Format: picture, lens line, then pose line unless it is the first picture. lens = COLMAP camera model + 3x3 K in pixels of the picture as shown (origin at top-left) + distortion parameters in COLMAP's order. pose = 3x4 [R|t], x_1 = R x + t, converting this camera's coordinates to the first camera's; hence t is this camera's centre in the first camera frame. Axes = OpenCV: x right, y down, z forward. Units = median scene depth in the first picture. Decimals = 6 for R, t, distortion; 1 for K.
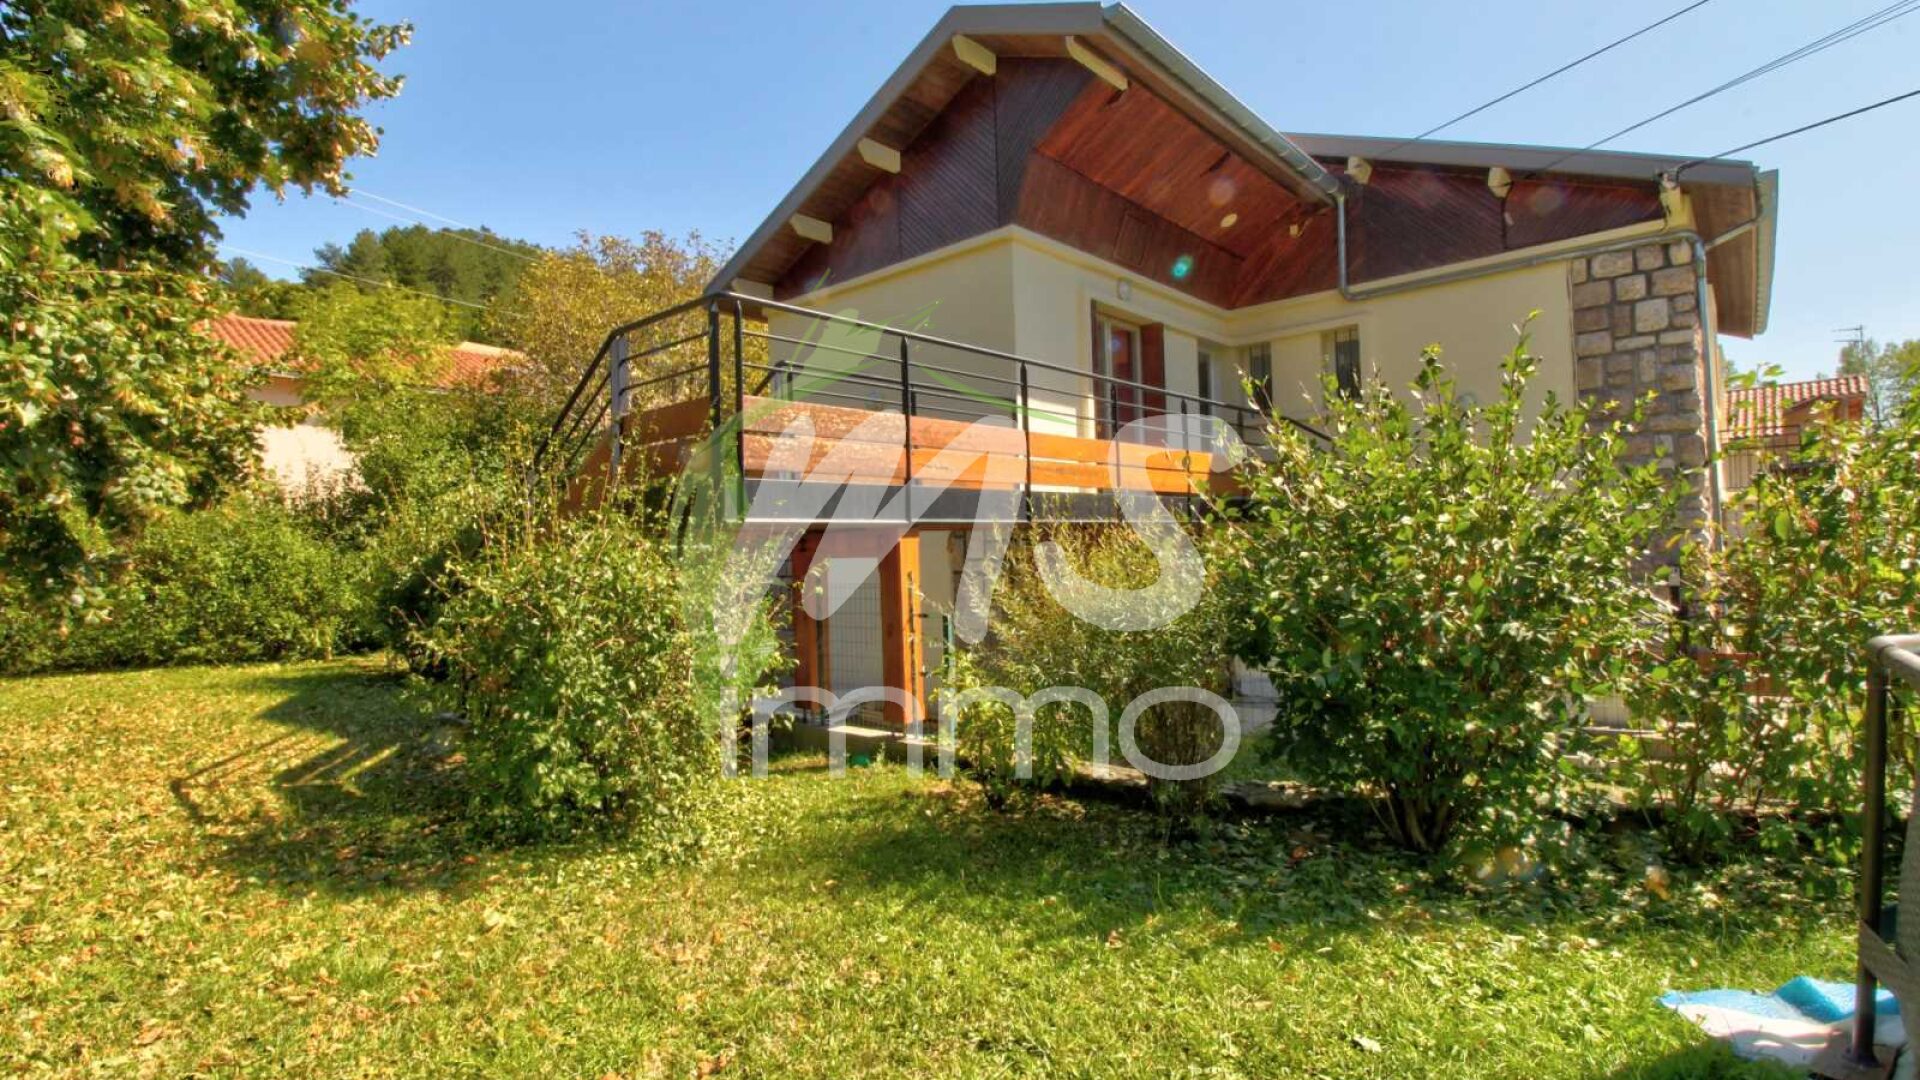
lens RADIAL K [[887.8, 0, 961.3], [0, 887.8, 527.5], [0, 0, 1]] dist [0.003577, -0.017740]
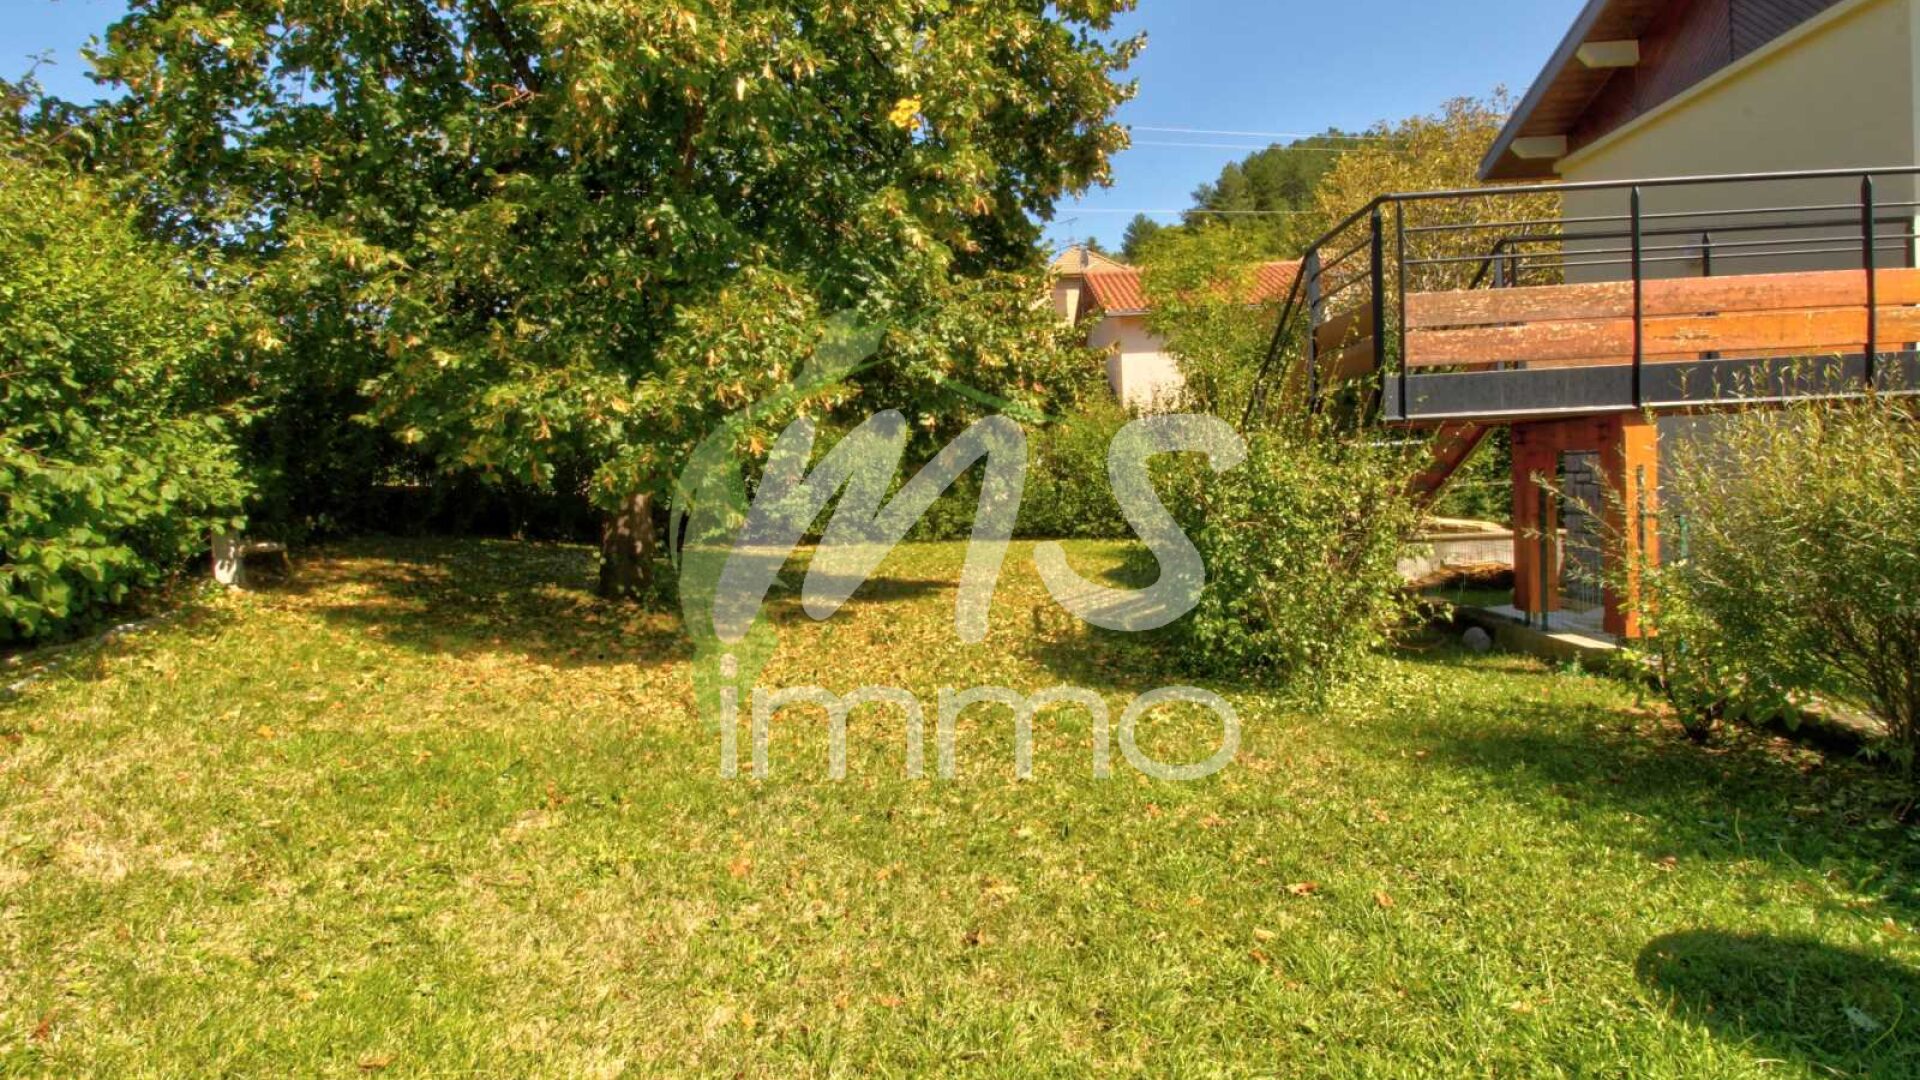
lens RADIAL K [[887.8, 0, 961.3], [0, 887.8, 527.5], [0, 0, 1]] dist [0.003577, -0.017740]
pose [[0.629120, 0.044651, -0.776025, 0.197338], [0.044262, 0.994671, 0.093114, 0.001464], [0.776047, -0.092929, 0.623791, -0.048258]]
